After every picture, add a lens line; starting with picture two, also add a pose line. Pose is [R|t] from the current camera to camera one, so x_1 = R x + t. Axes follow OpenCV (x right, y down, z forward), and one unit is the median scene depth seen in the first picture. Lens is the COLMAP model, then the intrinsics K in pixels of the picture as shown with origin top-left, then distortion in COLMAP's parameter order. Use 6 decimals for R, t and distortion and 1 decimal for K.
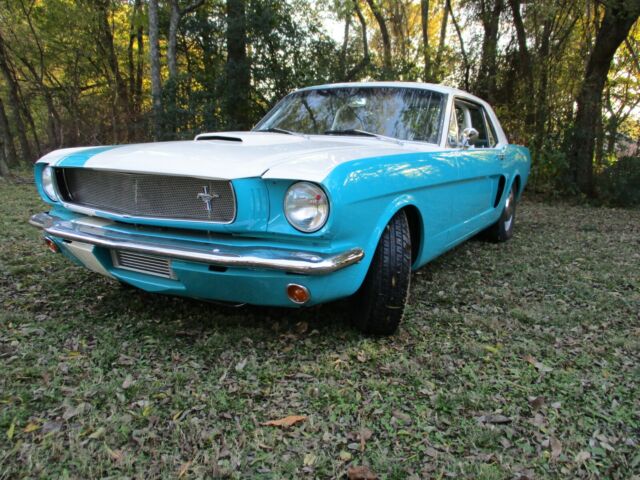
lens RADIAL K [[547.5, 0, 320.0], [0, 547.5, 240.0], [0, 0, 1]] dist [-0.060123, -0.001091]
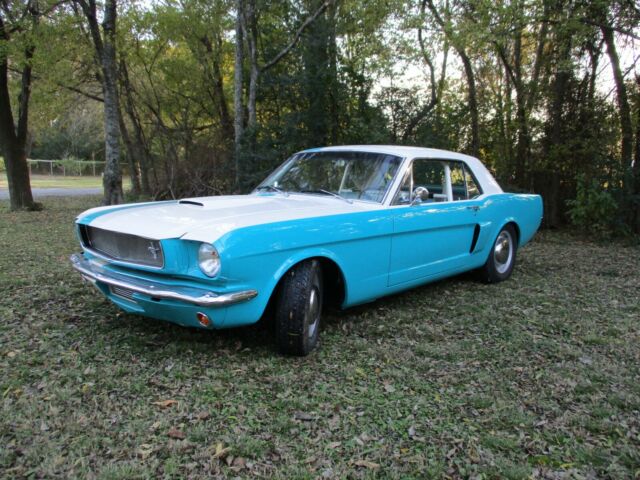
lens RADIAL K [[547.5, 0, 320.0], [0, 547.5, 240.0], [0, 0, 1]] dist [-0.060123, -0.001091]
pose [[0.973818, 0.021739, -0.226288, 0.518343], [-0.032659, 0.998470, -0.044626, -0.050426], [0.224972, 0.050848, 0.973038, -0.298783]]
